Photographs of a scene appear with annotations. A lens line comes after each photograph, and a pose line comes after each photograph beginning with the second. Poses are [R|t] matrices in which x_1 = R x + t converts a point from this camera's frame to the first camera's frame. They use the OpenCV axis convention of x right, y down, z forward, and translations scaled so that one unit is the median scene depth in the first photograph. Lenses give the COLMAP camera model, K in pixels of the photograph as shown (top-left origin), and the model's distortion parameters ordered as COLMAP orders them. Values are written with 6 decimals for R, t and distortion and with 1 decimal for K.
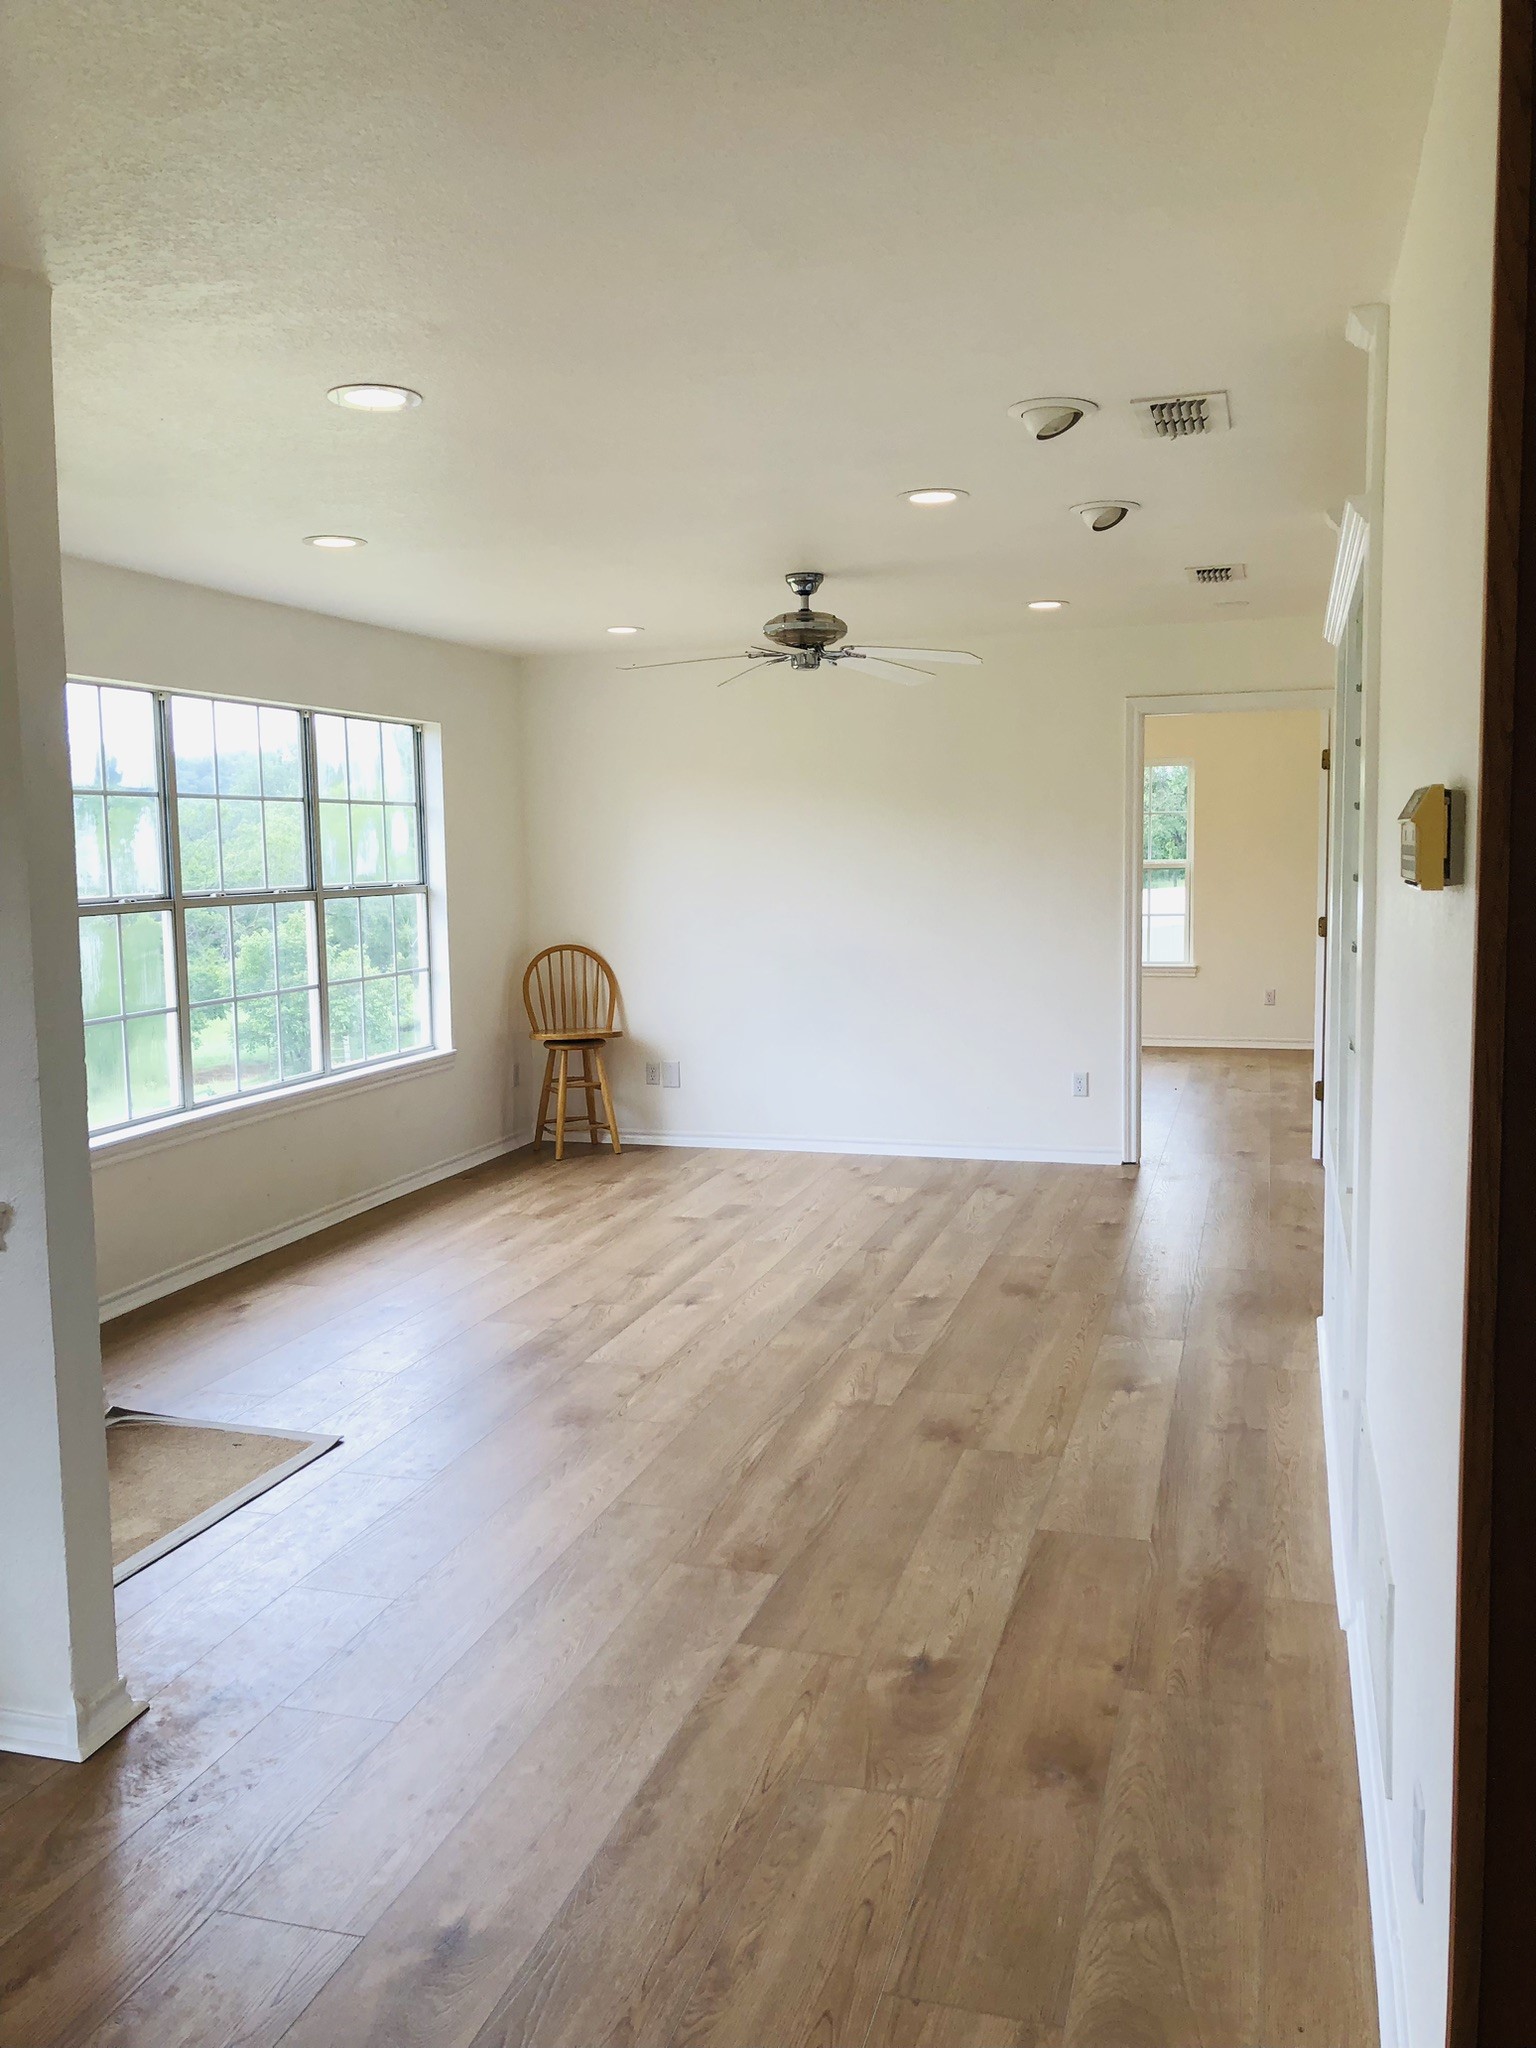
lens RADIAL K [[1652.6, 0, 768.8], [0, 1652.6, 1019.5], [0, 0, 1]] dist [-0.008330, 0.008932]
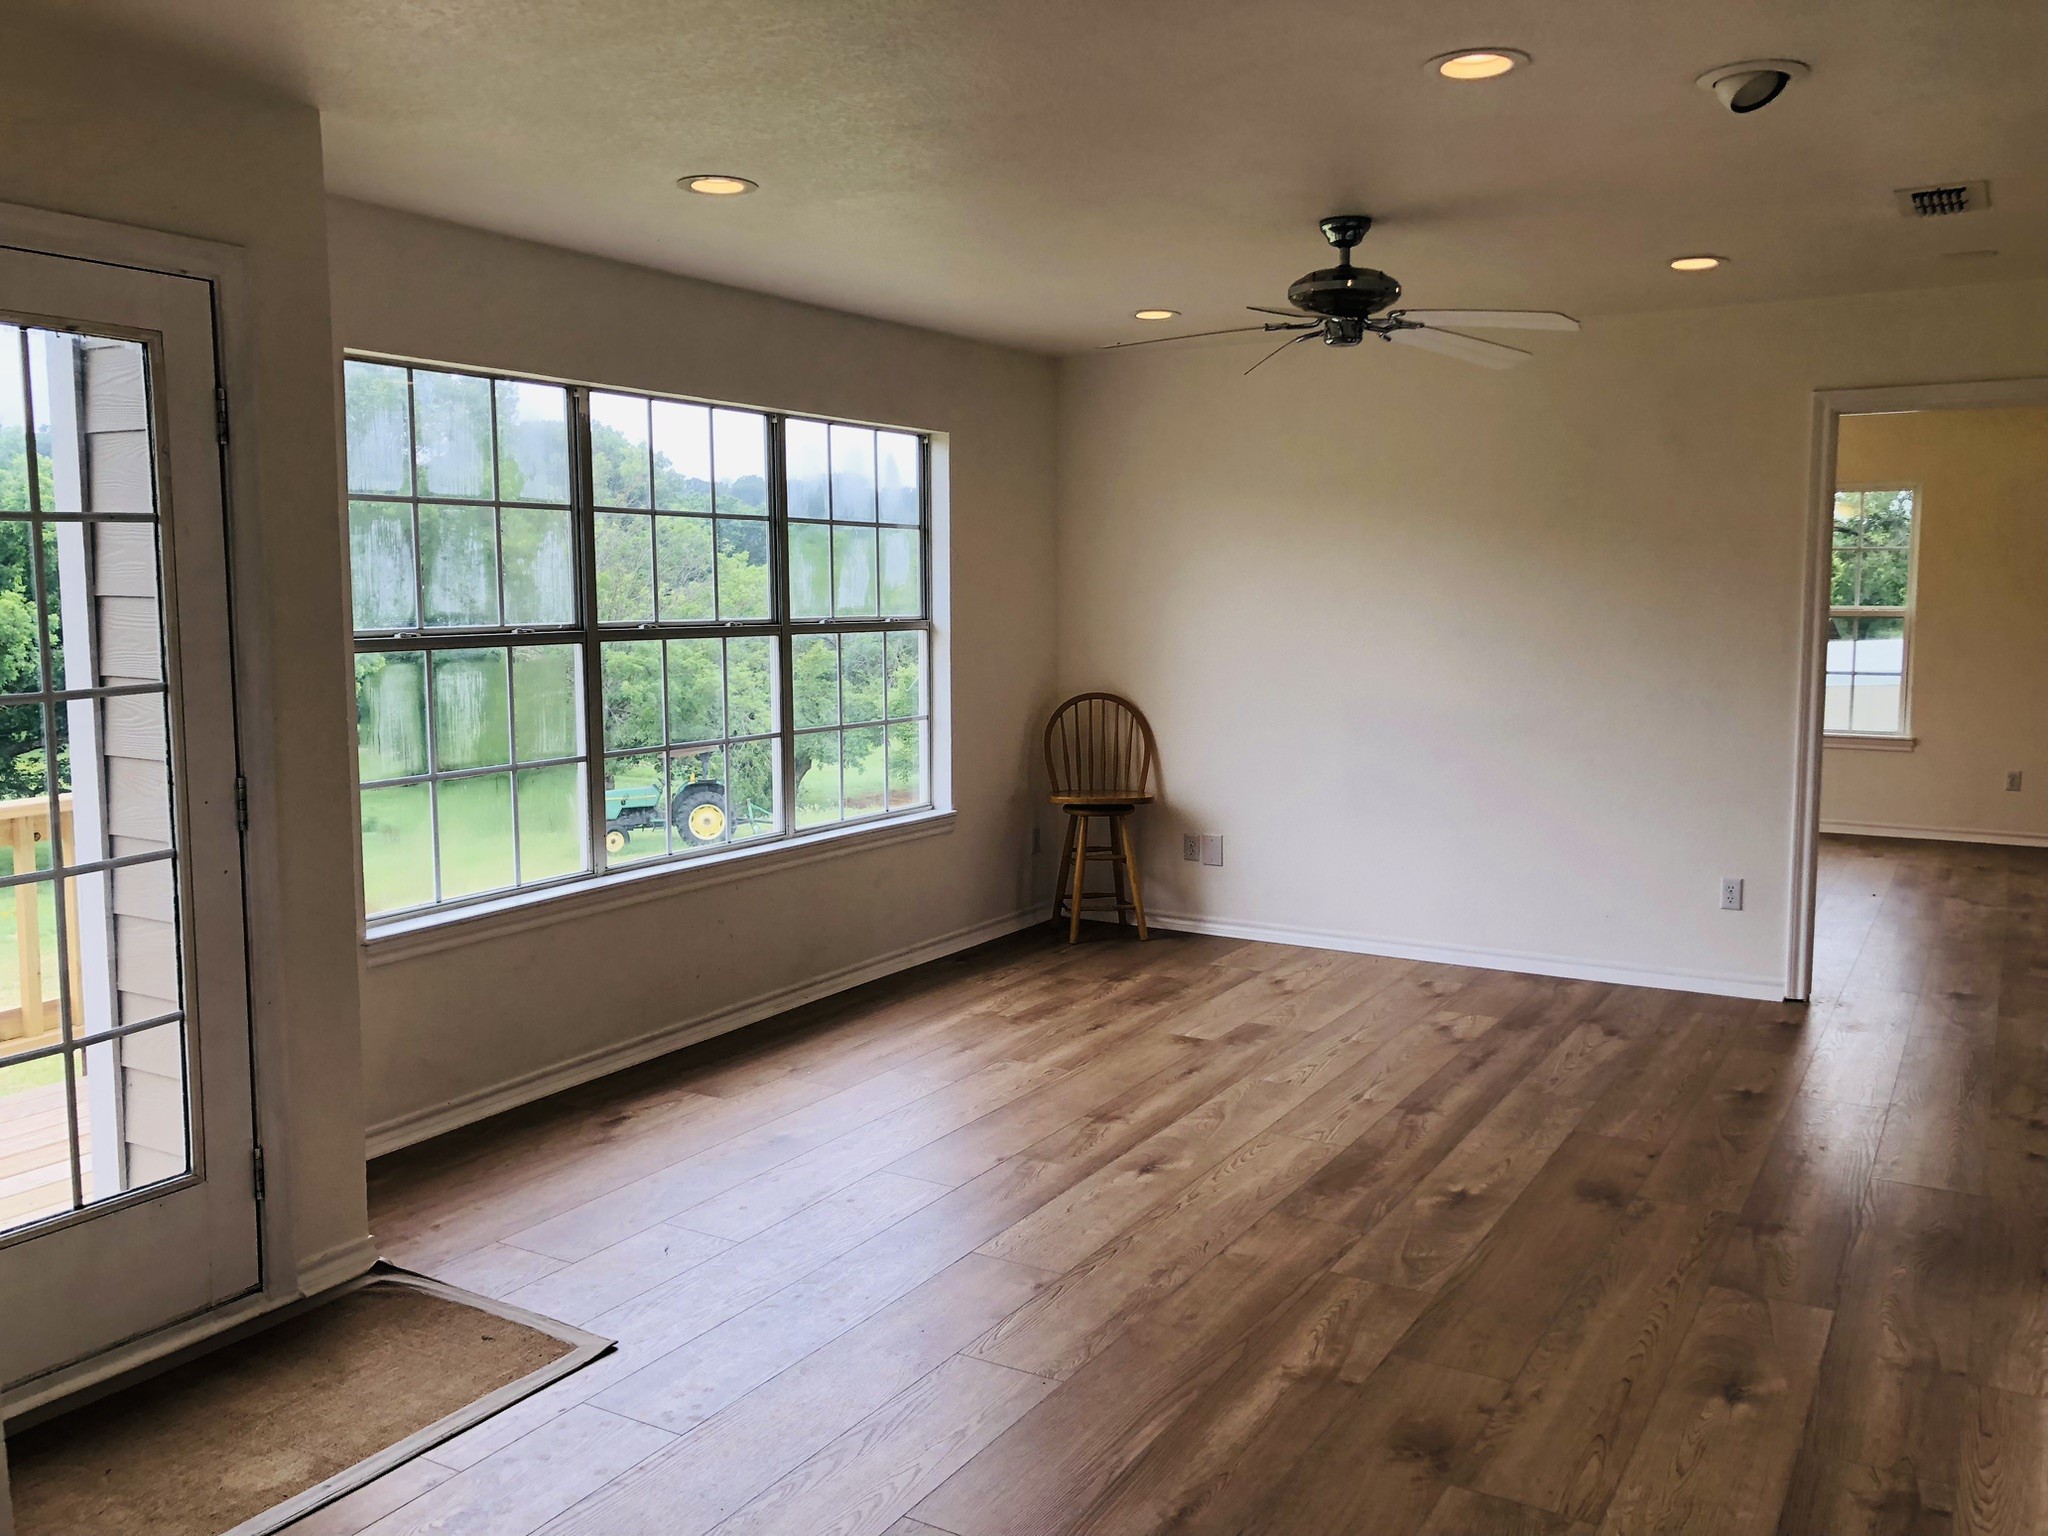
lens RADIAL K [[1652.6, 0, 1028.7], [0, 1652.6, 774.2], [0, 0, 1]] dist [-0.008330, 0.008932]
pose [[0.968681, 0.043739, -0.244427, 0.074977], [-0.040503, 0.999013, 0.018251, -0.023493], [0.244984, -0.007779, 0.969496, 0.225962]]
